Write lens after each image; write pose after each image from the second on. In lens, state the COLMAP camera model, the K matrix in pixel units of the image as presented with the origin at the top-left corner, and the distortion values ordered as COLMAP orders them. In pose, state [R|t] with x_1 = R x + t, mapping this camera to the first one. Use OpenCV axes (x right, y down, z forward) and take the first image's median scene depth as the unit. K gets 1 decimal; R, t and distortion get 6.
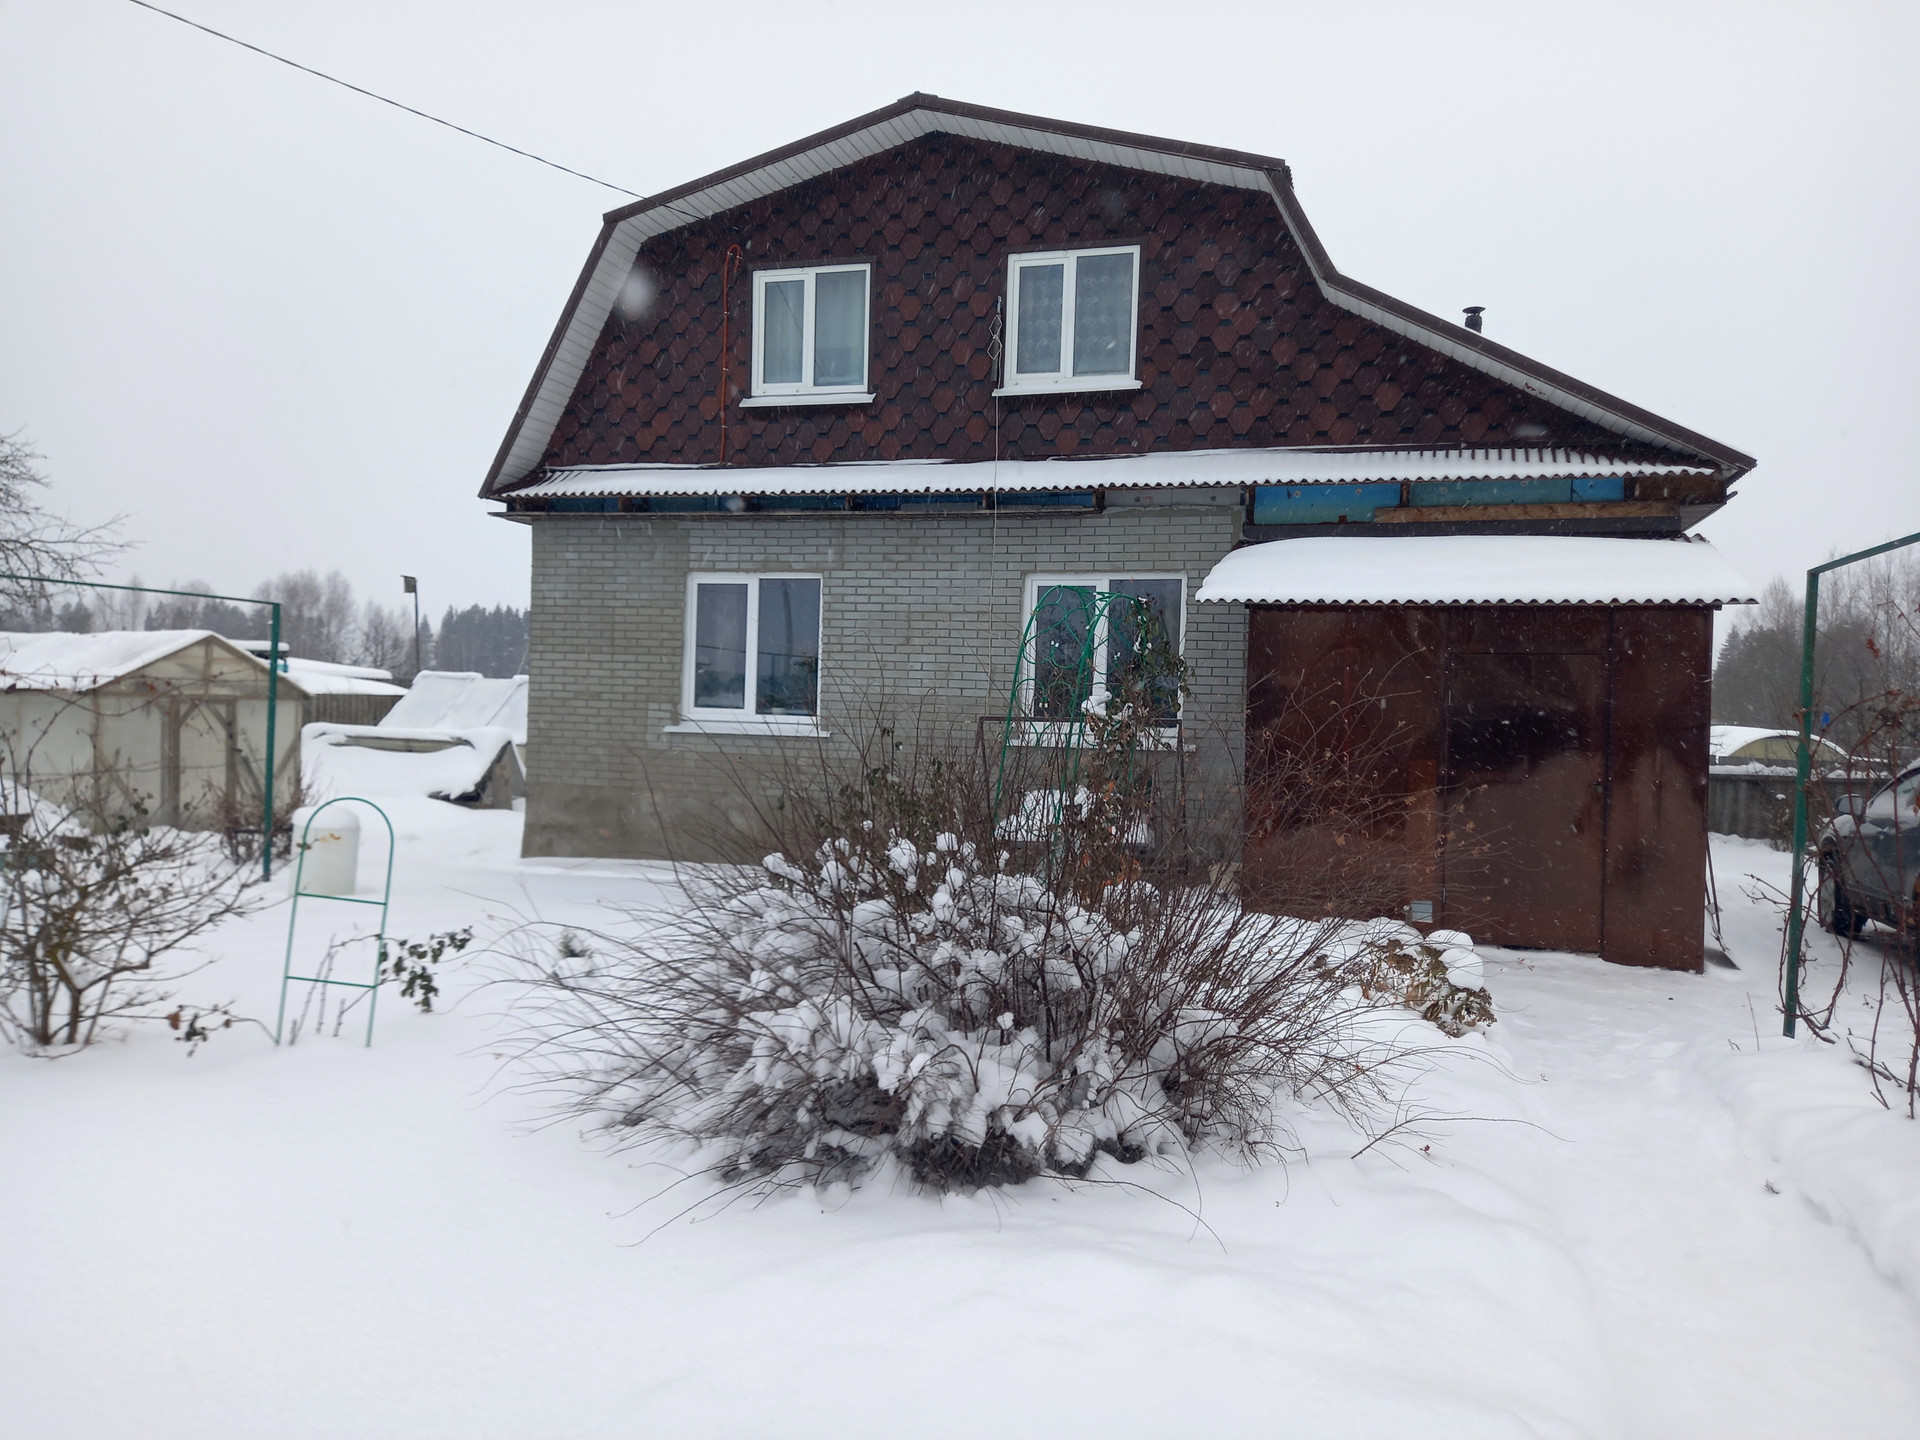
lens RADIAL K [[1382.3, 0, 962.8], [0, 1382.3, 722.7], [0, 0, 1]] dist [0.077665, -0.065484]
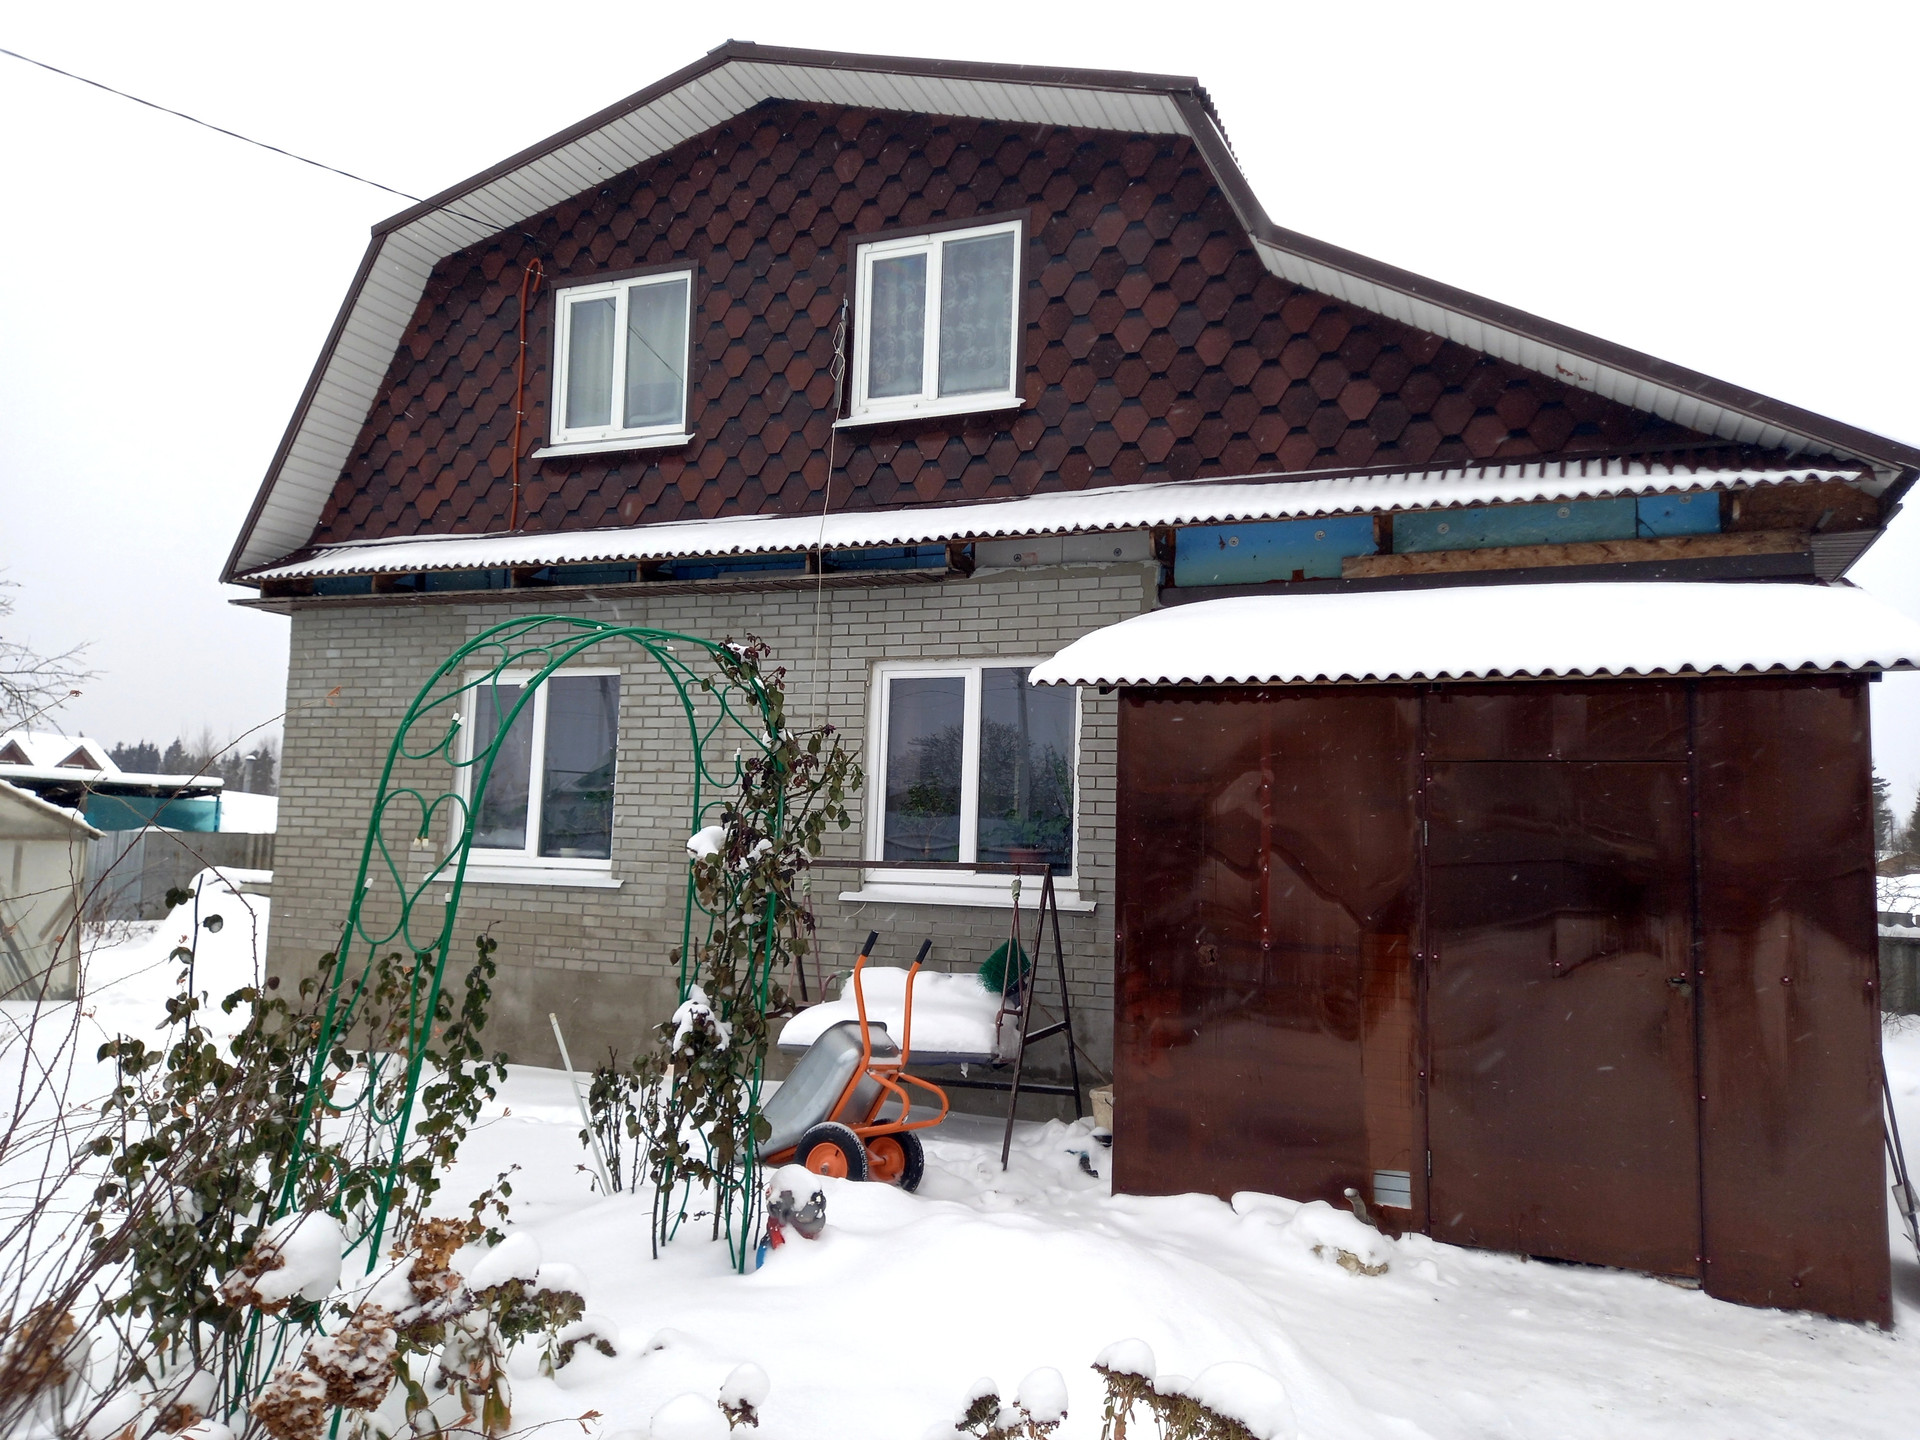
lens RADIAL K [[1382.3, 0, 960.4], [0, 1382.3, 719.5], [0, 0, 1]] dist [0.077665, -0.065484]
pose [[0.995003, -0.007439, -0.099572, 0.161088], [-0.002997, 0.994546, -0.104257, -0.002217], [0.099804, 0.104034, 0.989553, 0.284934]]
